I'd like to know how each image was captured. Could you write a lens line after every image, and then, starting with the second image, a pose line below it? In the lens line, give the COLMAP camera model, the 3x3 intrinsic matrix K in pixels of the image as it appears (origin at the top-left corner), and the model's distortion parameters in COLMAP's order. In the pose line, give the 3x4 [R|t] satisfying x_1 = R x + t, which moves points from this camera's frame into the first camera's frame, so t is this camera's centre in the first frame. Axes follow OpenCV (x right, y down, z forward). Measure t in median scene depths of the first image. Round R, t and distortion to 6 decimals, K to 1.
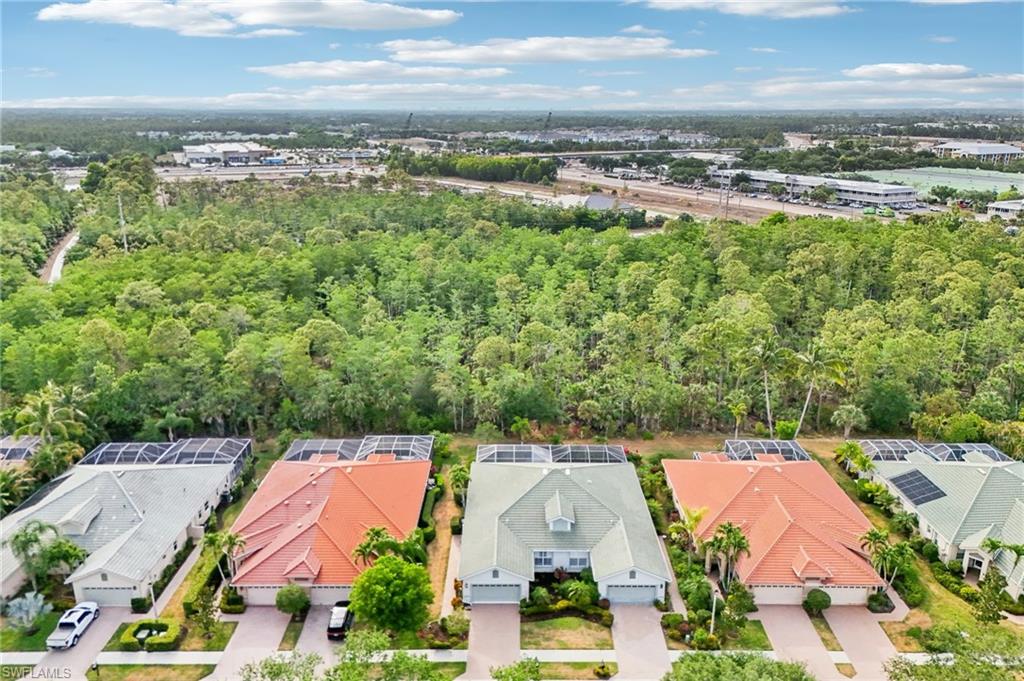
lens RADIAL K [[749.9, 0, 512.0], [0, 749.9, 340.5], [0, 0, 1]] dist [0.089201, -0.098138]
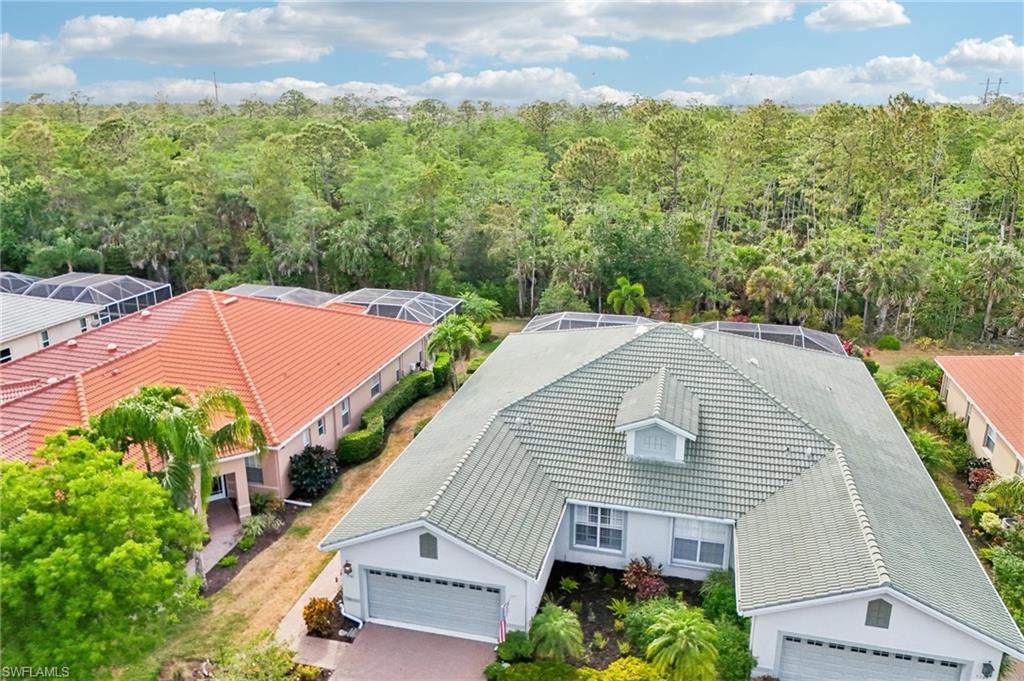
lens RADIAL K [[749.9, 0, 512.0], [0, 749.9, 340.5], [0, 0, 1]] dist [0.089201, -0.098138]
pose [[0.969709, 0.072130, -0.233370, 0.078760], [-0.072242, 0.997354, 0.008081, 0.199224], [0.233336, 0.009023, 0.972354, 0.637907]]
